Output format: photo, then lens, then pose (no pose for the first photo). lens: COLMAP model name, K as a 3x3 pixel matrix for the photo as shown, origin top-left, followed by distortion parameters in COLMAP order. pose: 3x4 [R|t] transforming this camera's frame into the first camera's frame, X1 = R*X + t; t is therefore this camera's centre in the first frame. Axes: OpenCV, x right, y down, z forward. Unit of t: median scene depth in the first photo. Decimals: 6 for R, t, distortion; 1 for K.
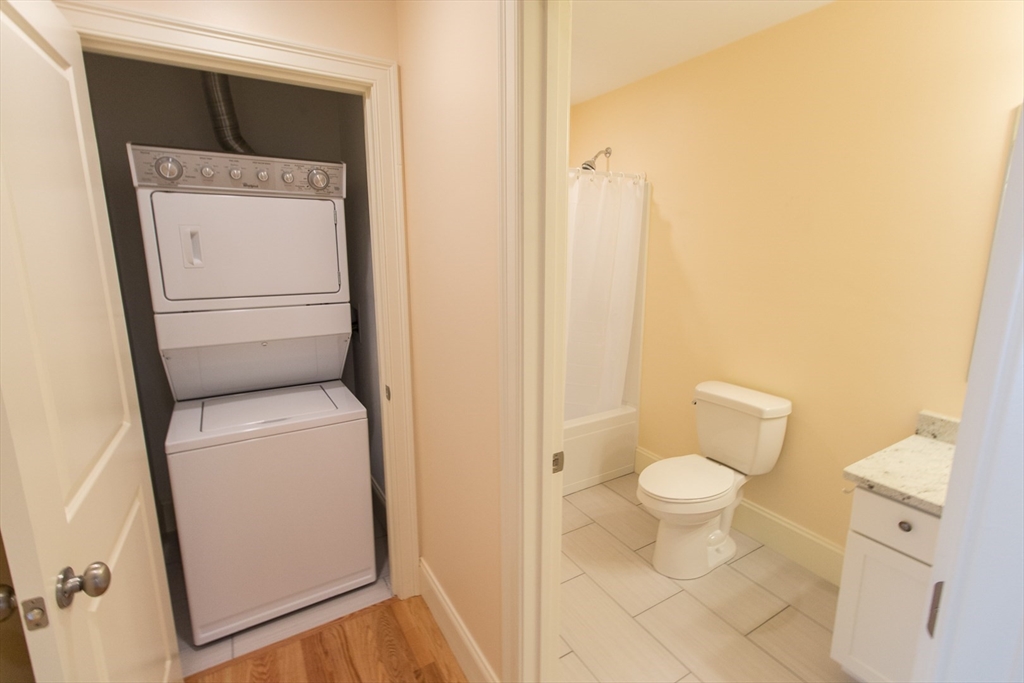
lens RADIAL K [[471.5, 0, 516.0], [0, 471.5, 335.2], [0, 0, 1]] dist [0.002230, 0.000724]
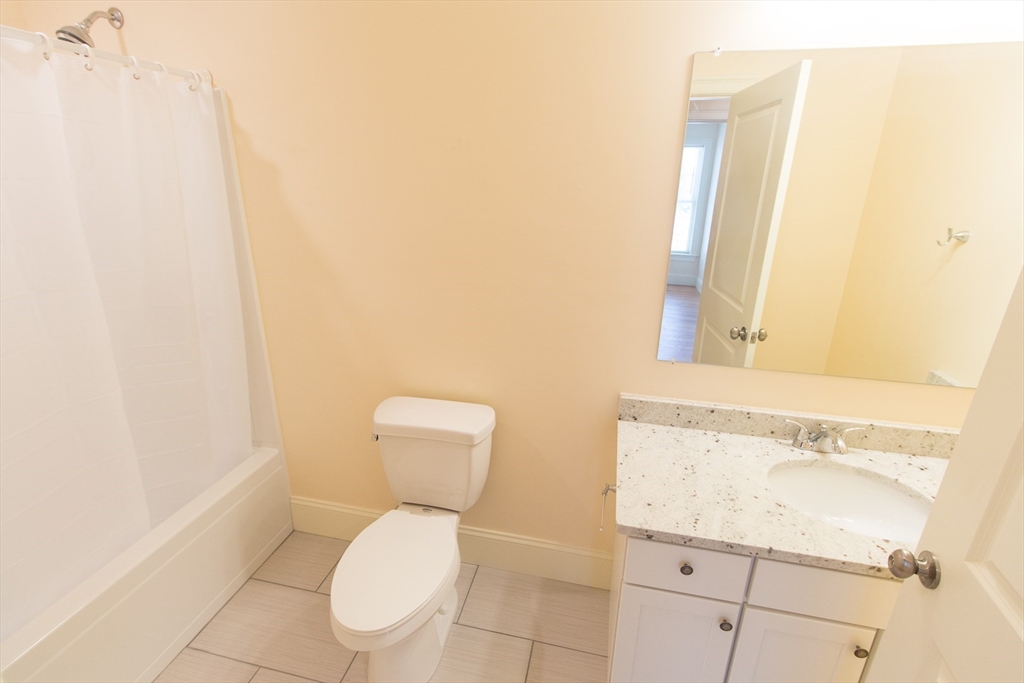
lens RADIAL K [[468.9, 0, 512.0], [0, 468.9, 341.5], [0, 0, 1]] dist [-0.003262, -0.000535]
pose [[0.685816, -0.229447, 0.690659, 0.066471], [0.120201, 0.971679, 0.203448, -0.107377], [-0.717780, -0.056510, 0.693973, 0.358176]]
